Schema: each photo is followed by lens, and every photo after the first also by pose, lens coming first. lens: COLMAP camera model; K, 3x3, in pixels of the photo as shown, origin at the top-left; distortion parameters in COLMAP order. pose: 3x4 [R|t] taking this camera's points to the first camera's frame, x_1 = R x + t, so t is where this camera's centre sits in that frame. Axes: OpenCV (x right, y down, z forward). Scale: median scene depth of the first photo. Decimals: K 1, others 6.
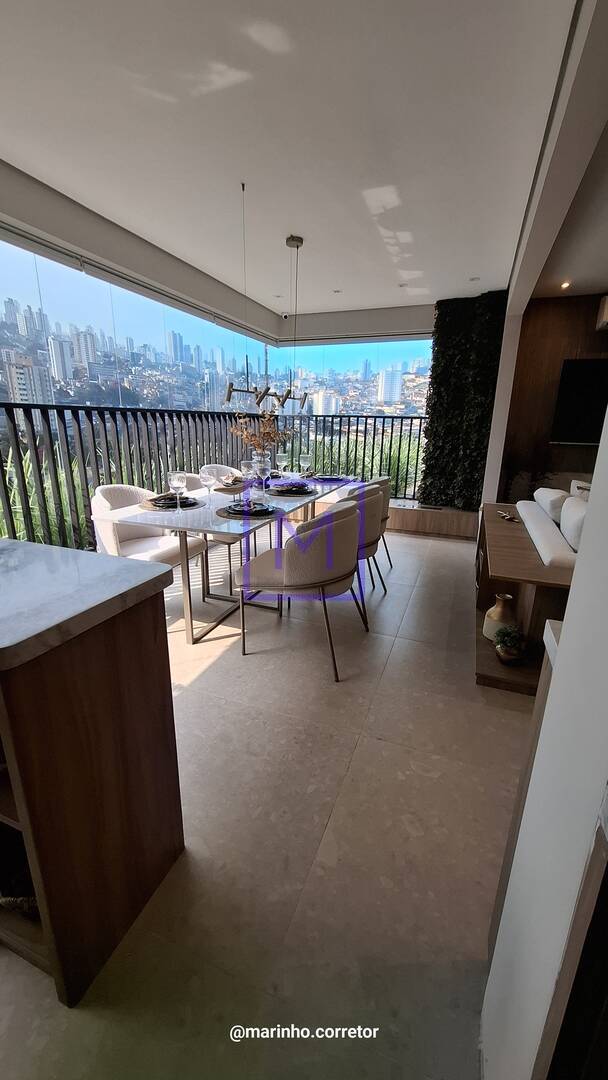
lens RADIAL K [[425.4, 0, 305.5], [0, 425.4, 543.6], [0, 0, 1]] dist [0.001519, 0.000384]
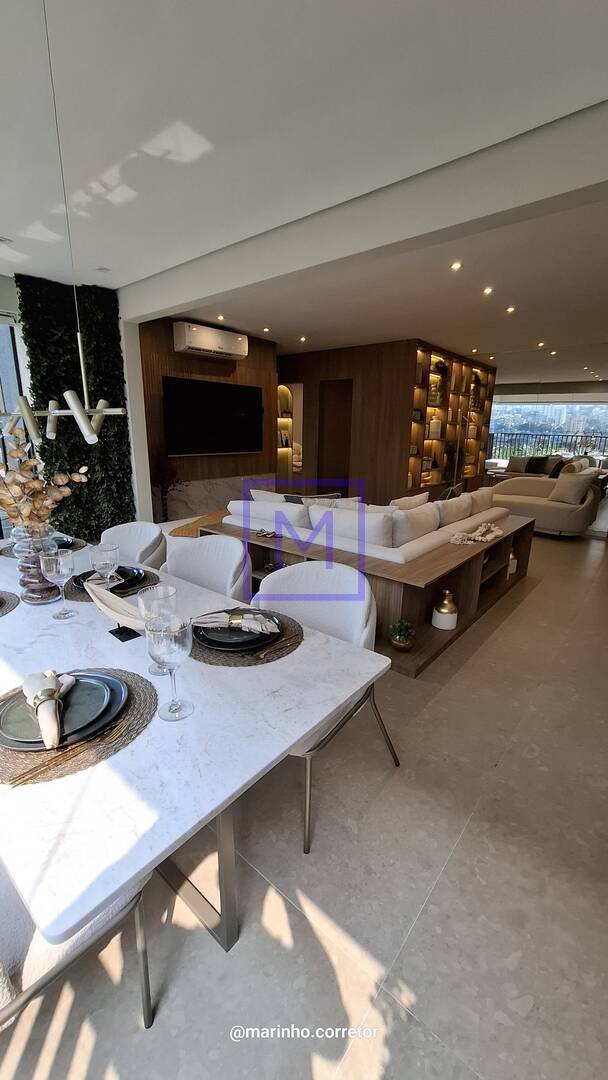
lens RADIAL K [[425.4, 0, 305.5], [0, 425.4, 543.6], [0, 0, 1]] dist [0.001519, 0.000384]
pose [[0.328568, -0.261503, 0.907557, -0.367159], [0.257131, 0.949377, 0.180462, -0.170238], [-0.908805, 0.174067, 0.379175, 0.435165]]
